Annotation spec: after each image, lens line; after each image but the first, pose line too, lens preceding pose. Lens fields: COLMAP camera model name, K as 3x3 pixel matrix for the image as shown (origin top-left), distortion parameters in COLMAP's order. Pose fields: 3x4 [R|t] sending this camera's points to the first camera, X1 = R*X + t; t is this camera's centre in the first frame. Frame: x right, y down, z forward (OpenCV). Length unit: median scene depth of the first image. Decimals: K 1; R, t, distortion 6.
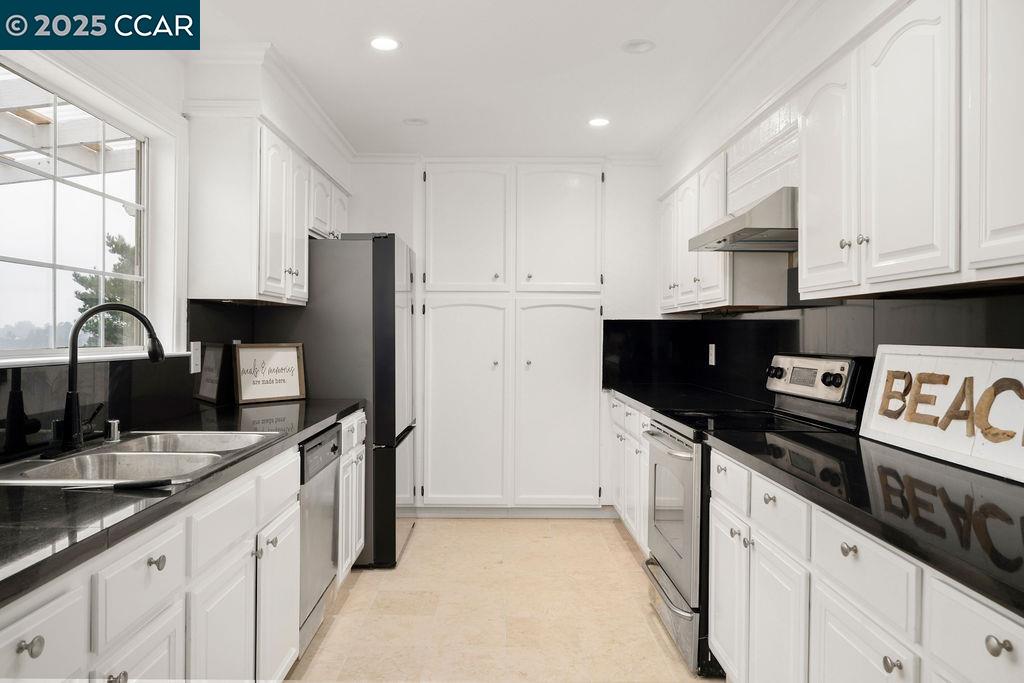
lens RADIAL K [[706.9, 0, 508.6], [0, 706.9, 337.9], [0, 0, 1]] dist [0.009050, -0.001800]
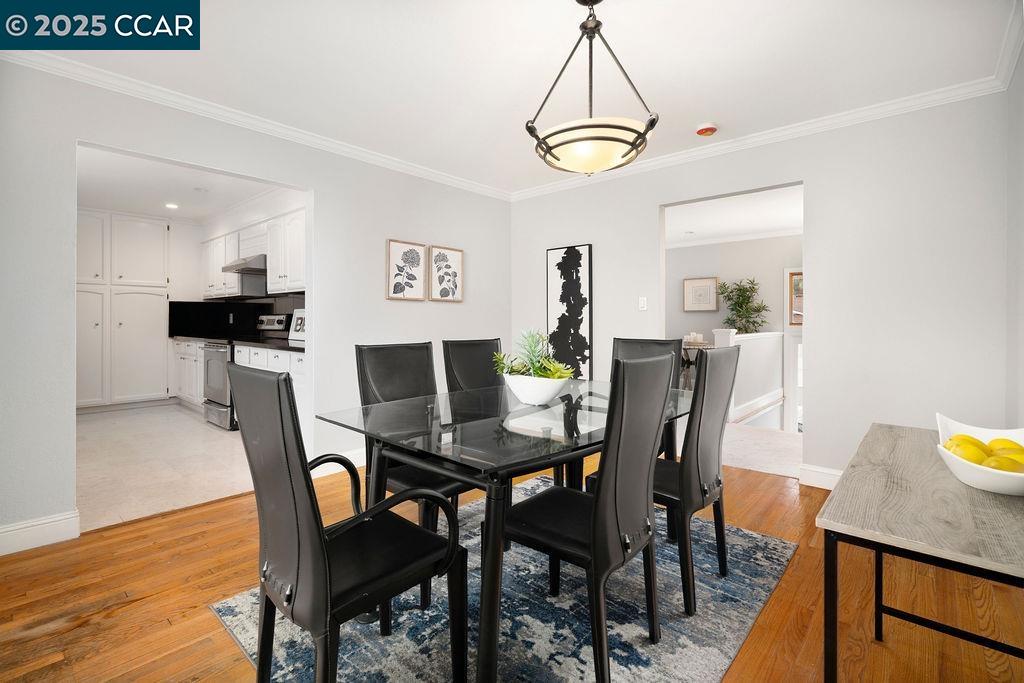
lens RADIAL K [[470.7, 0, 496.9], [0, 470.7, 318.8], [0, 0, 1]] dist [-0.001256, 0.001334]
pose [[0.690450, -0.004907, 0.723364, -0.250431], [0.008637, 0.999962, -0.001460, 0.044915], [-0.723329, 0.007256, 0.690466, -0.756443]]
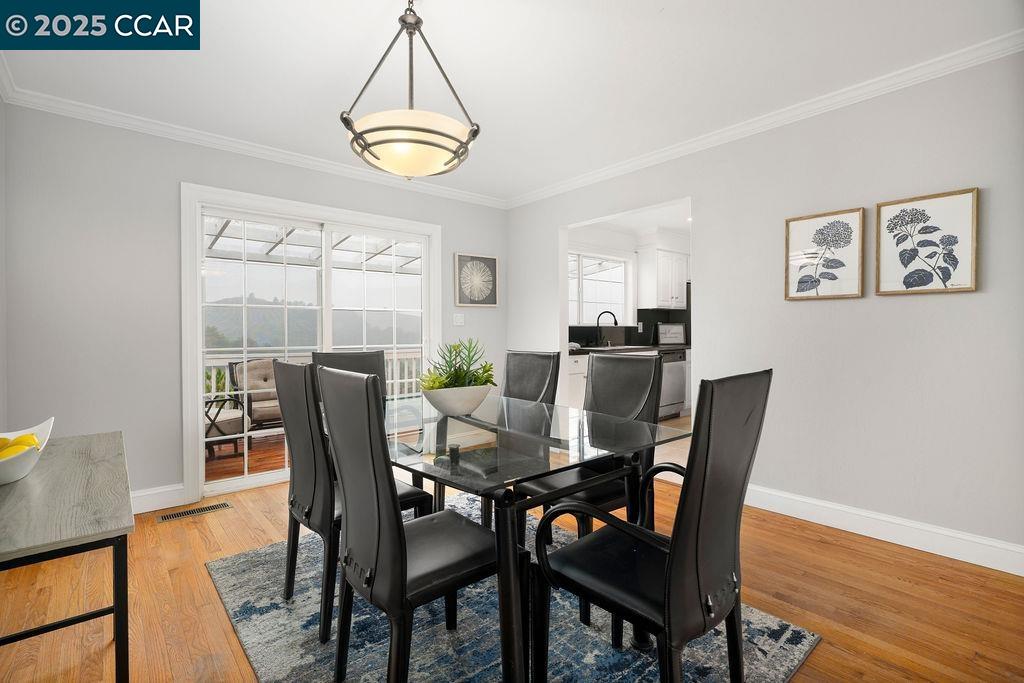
lens RADIAL K [[470.7, 0, 504.7], [0, 470.7, 337.5], [0, 0, 1]] dist [-0.001256, 0.001334]
pose [[0.641855, -0.001719, -0.766824, 0.683800], [0.007920, 0.999959, 0.004387, 0.051506], [0.766785, -0.008889, 0.641842, -0.710770]]
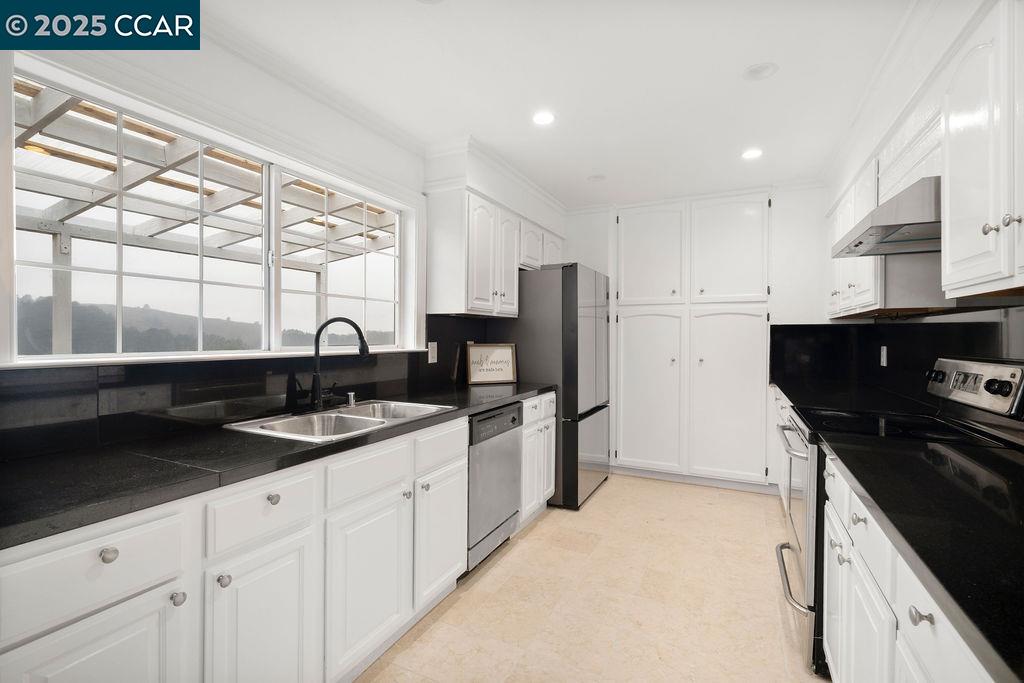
lens RADIAL K [[470.7, 0, 508.4], [0, 470.7, 340.5], [0, 0, 1]] dist [-0.001256, 0.001334]
pose [[0.892811, 0.001498, -0.450429, 0.137433], [-0.001322, 0.999999, 0.000706, 0.000421], [0.450429, -0.000035, 0.892812, 0.153401]]
